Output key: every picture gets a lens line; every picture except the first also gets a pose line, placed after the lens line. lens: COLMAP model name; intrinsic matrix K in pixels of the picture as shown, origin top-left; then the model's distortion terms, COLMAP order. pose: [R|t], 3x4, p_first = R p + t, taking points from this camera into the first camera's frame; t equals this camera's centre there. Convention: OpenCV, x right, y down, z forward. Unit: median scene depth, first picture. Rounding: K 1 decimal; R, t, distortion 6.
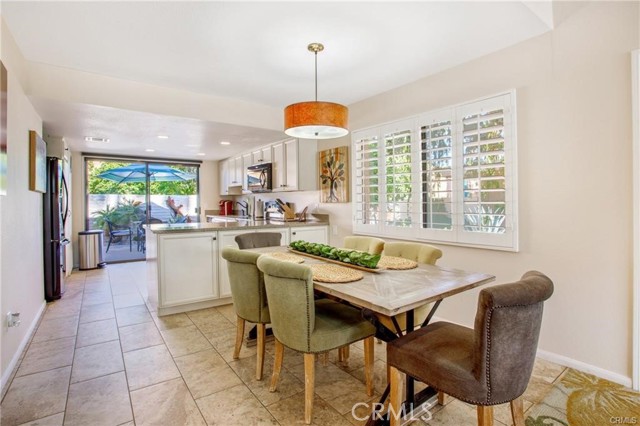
lens RADIAL K [[312.3, 0, 320.0], [0, 312.3, 213.0], [0, 0, 1]] dist [-0.076628, -0.000003]
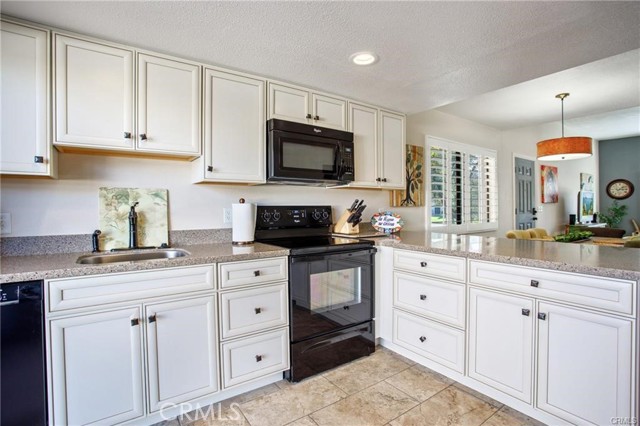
lens RADIAL K [[312.8, 0, 318.8], [0, 312.8, 207.7], [0, 0, 1]] dist [-0.078531, 0.031302]
pose [[0.021731, -0.004111, 0.999755, -0.810518], [0.033586, 0.999430, 0.003380, -0.040537], [-0.999200, 0.033504, 0.021857, 1.204355]]
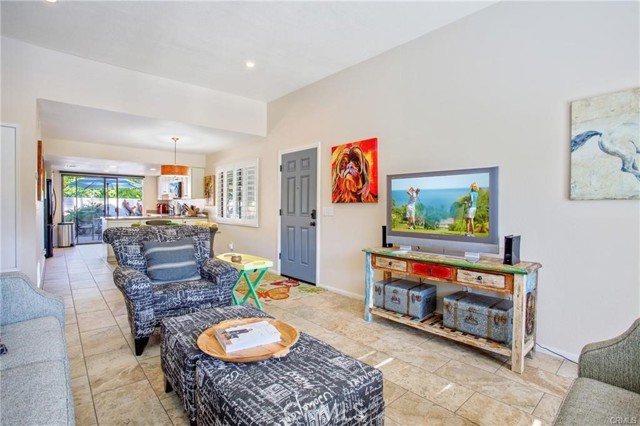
lens RADIAL K [[320.4, 0, 319.8], [0, 320.4, 206.8], [0, 0, 1]] dist [-0.057392, 0.000671]
pose [[0.997412, -0.000039, 0.071894, 0.534261], [0.001506, 0.999792, -0.020345, 0.010421], [-0.071878, 0.020401, 0.997205, -0.855889]]
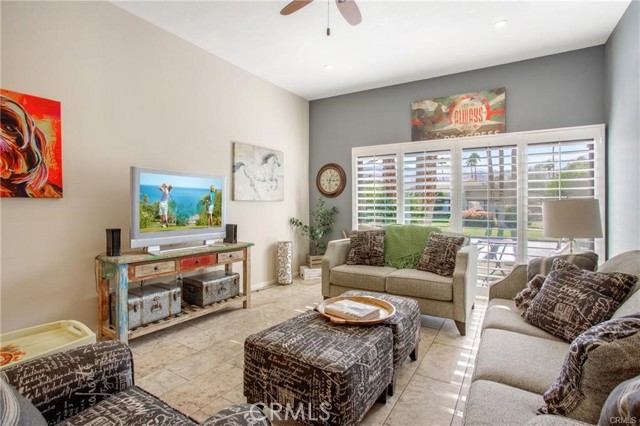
lens RADIAL K [[320.4, 0, 319.8], [0, 320.4, 206.8], [0, 0, 1]] dist [-0.057392, 0.000671]
pose [[-0.387278, -0.001621, 0.921961, 0.035718], [0.023889, 0.999645, 0.011793, 0.001793], [-0.921653, 0.026592, -0.387102, -0.205524]]
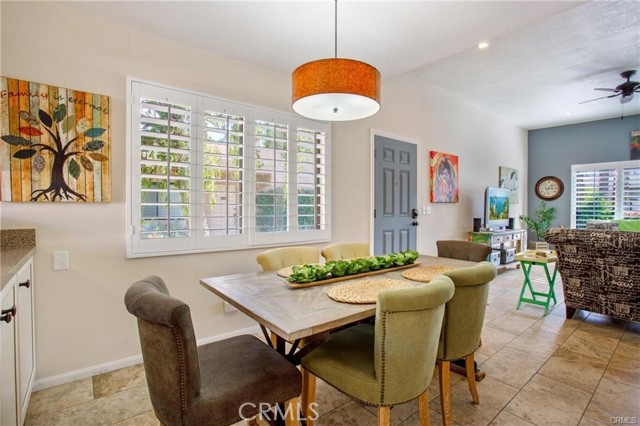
lens RADIAL K [[316.6, 0, 320.0], [0, 316.6, 213.0], [0, 0, 1]] dist [-0.075566, 0.033005]
pose [[-0.055405, -0.022398, 0.998213, -0.429859], [0.021437, 0.999491, 0.023617, -0.019723], [-0.998234, 0.022708, -0.054897, 0.622364]]
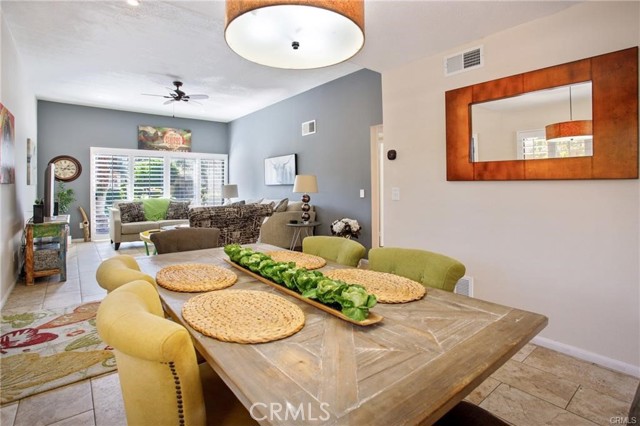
lens RADIAL K [[305.5, 0, 318.6], [0, 305.5, 180.3], [0, 0, 1]] dist [-0.020813, -0.000227]
pose [[-0.998759, 0.009130, -0.048951, -0.014064], [0.008684, 0.999919, 0.009324, -0.032193], [0.049033, 0.008887, -0.998758, 0.854376]]
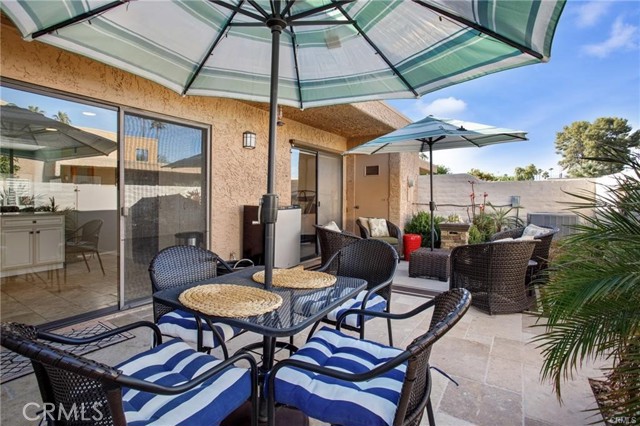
lens RADIAL K [[320.4, 0, 319.8], [0, 320.4, 206.8], [0, 0, 1]] dist [-0.057392, 0.000671]
pose [[-0.939487, 0.012494, -0.342356, -1.016612], [-0.004964, 0.998733, 0.050068, -0.050499], [0.342548, 0.048738, -0.938235, 2.288600]]
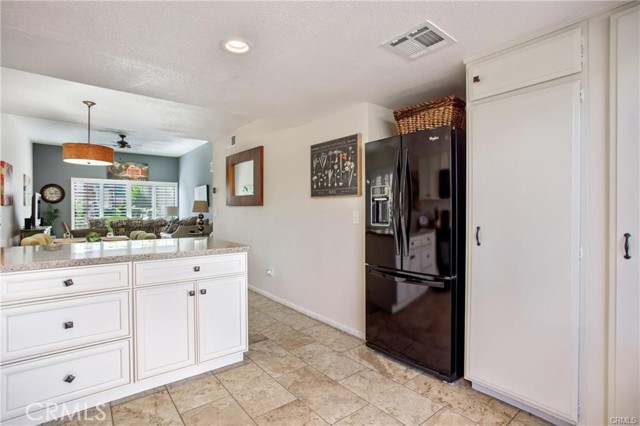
lens RADIAL K [[312.8, 0, 318.8], [0, 312.8, 207.7], [0, 0, 1]] dist [-0.078531, 0.031302]
pose [[-0.999557, 0.002826, -0.029623, -0.619484], [0.001976, 0.999587, 0.028678, -0.047748], [0.029692, 0.028606, -0.999150, 1.435093]]
